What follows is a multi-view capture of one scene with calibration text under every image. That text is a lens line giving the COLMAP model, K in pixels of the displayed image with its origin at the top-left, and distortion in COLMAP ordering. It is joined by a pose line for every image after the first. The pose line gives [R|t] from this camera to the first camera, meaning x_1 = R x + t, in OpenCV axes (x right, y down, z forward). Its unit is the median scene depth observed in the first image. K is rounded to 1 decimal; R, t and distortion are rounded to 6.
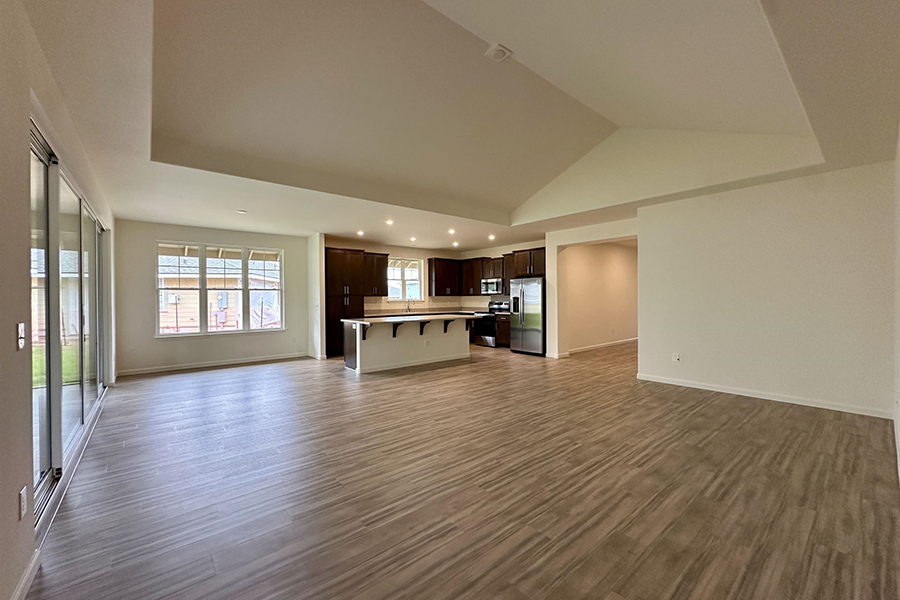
lens RADIAL K [[358.0, 0, 447.1], [0, 358.0, 298.4], [0, 0, 1]] dist [-0.001099, -0.000048]
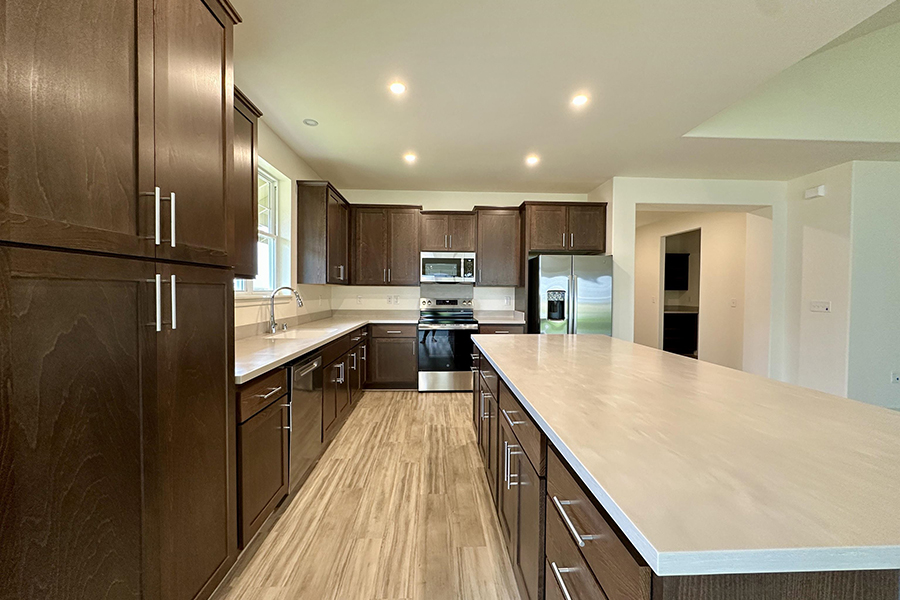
lens RADIAL K [[358.0, 0, 452.0], [0, 358.0, 300.7], [0, 0, 1]] dist [-0.001099, -0.000048]
pose [[0.605761, -0.006239, 0.795623, -0.272848], [-0.013541, 0.999744, 0.018150, 0.003266], [-0.795532, -0.021768, 0.605521, 0.710454]]
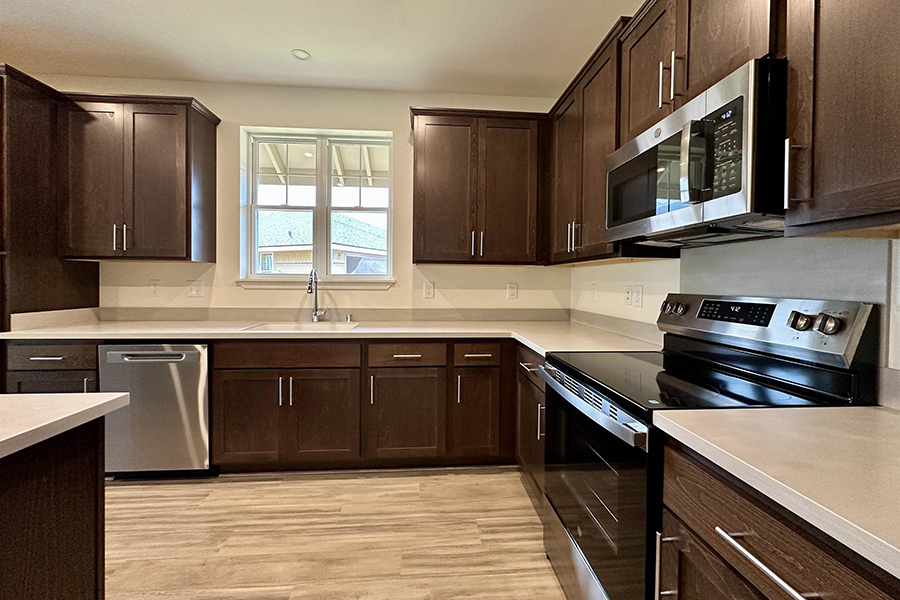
lens RADIAL K [[358.0, 0, 444.9], [0, 358.0, 284.2], [0, 0, 1]] dist [-0.001099, -0.000048]
pose [[0.812737, 0.022506, -0.582195, 0.139590], [-0.016751, 0.999743, 0.015264, 0.003894], [0.582389, -0.002654, 0.812906, 0.863790]]
